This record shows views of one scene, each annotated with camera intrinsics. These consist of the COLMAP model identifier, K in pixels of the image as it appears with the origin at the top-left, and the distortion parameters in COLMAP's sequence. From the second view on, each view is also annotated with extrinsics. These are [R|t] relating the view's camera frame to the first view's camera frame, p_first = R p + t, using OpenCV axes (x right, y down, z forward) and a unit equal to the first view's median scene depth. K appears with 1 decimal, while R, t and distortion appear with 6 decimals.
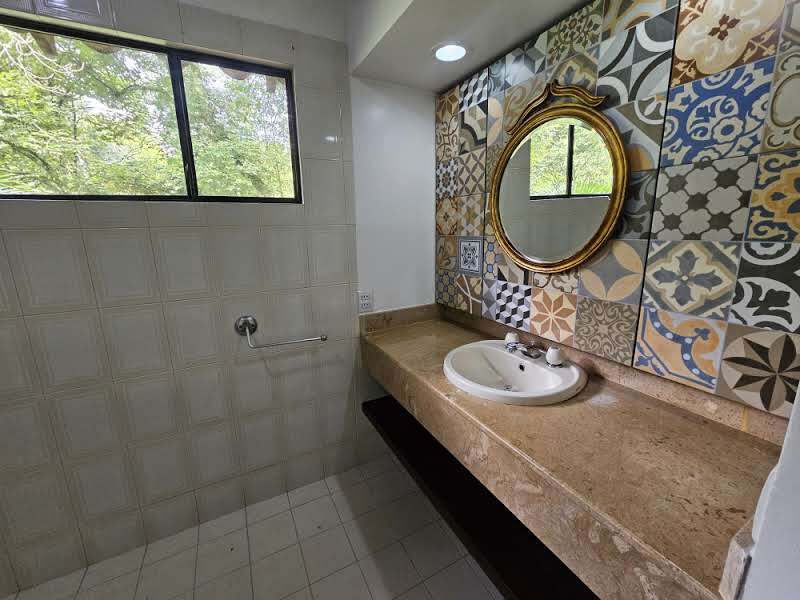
lens RADIAL K [[327.4, 0, 397.5], [0, 327.4, 295.2], [0, 0, 1]] dist [-0.001383, -0.000141]
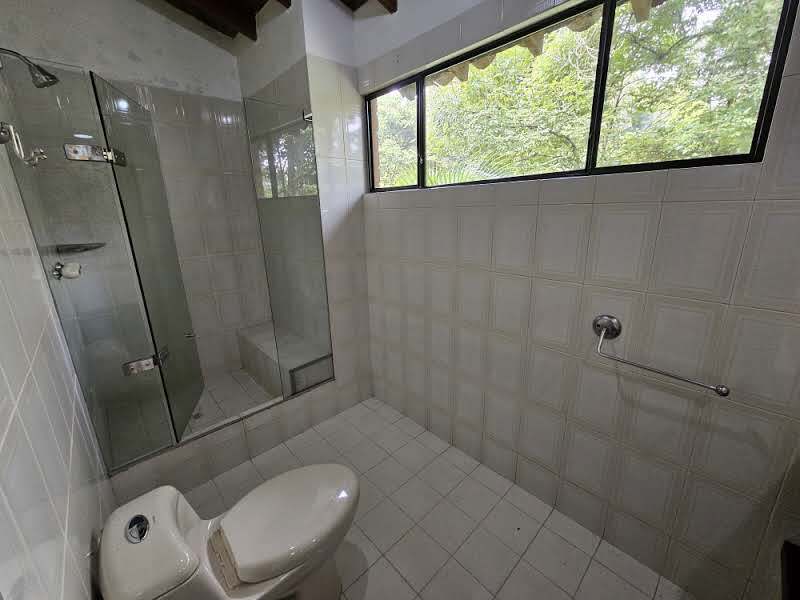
lens RADIAL K [[327.4, 0, 397.5], [0, 327.4, 295.2], [0, 0, 1]] dist [-0.001383, -0.000141]
pose [[0.254975, 0.261283, -0.930977, 0.139103], [-0.175194, 0.959349, 0.221264, -0.069122], [0.950944, 0.106684, 0.290385, 0.247211]]
